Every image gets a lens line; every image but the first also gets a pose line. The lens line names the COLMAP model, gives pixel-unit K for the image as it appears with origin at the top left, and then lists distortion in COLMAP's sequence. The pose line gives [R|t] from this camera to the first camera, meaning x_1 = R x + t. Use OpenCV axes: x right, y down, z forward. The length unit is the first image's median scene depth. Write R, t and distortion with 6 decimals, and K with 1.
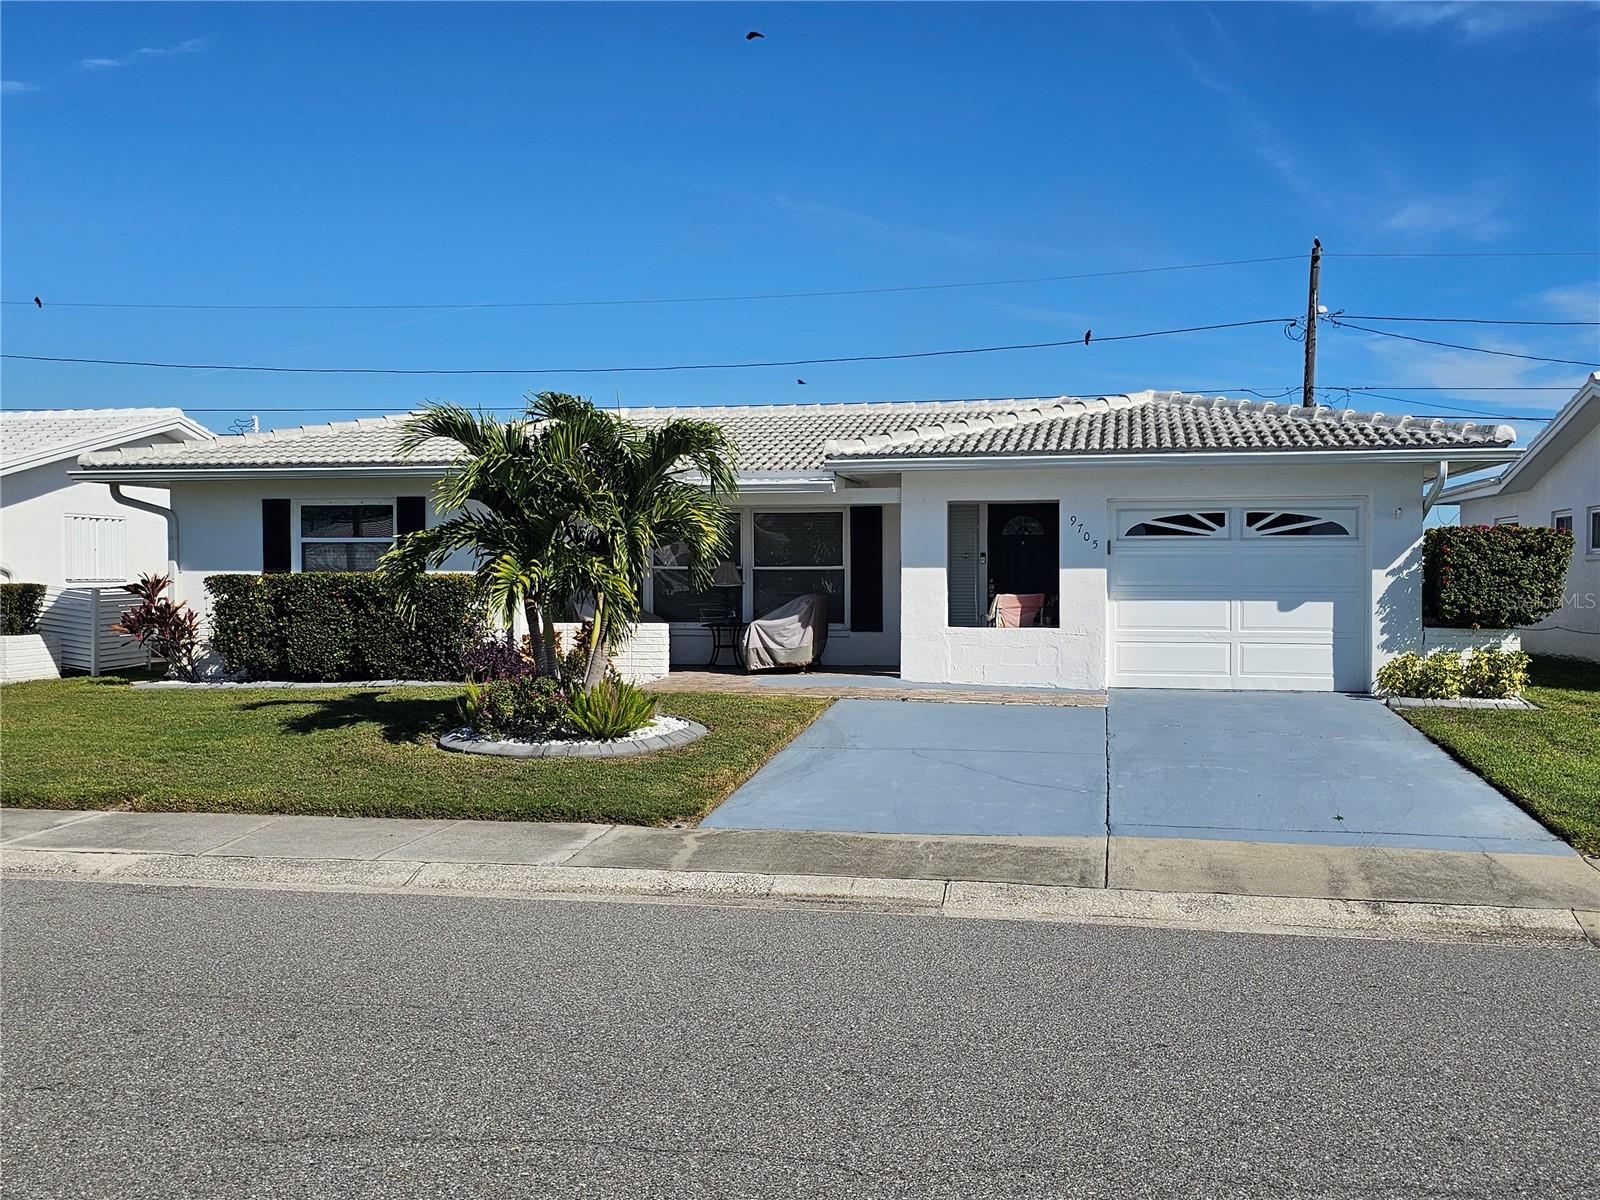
lens RADIAL K [[1046.9, 0, 831.6], [0, 1046.9, 575.3], [0, 0, 1]] dist [0.032184, -0.005252]
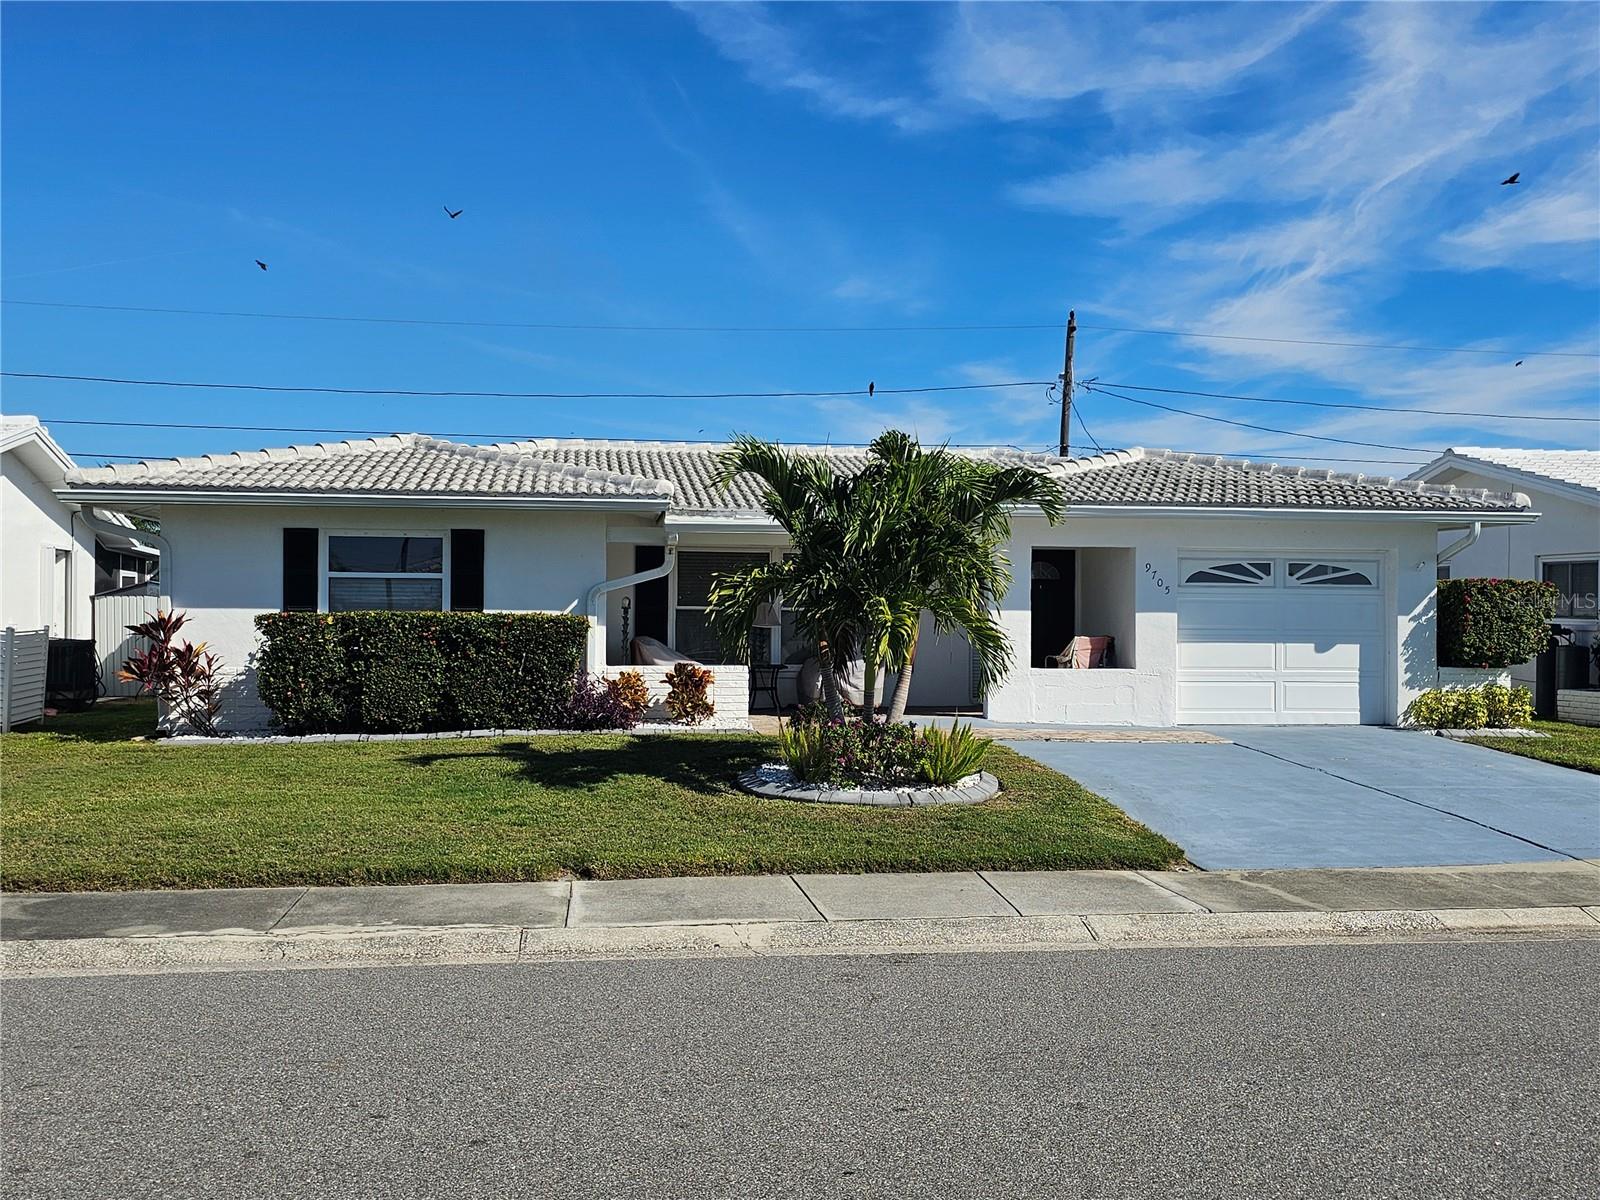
lens RADIAL K [[1046.9, 0, 803.1], [0, 1046.9, 590.4], [0, 0, 1]] dist [0.032184, -0.005252]
pose [[0.973059, 0.011853, 0.230252, -0.359489], [-0.006399, 0.999681, -0.024420, -0.001010], [-0.230468, 0.022289, 0.972825, 0.044293]]
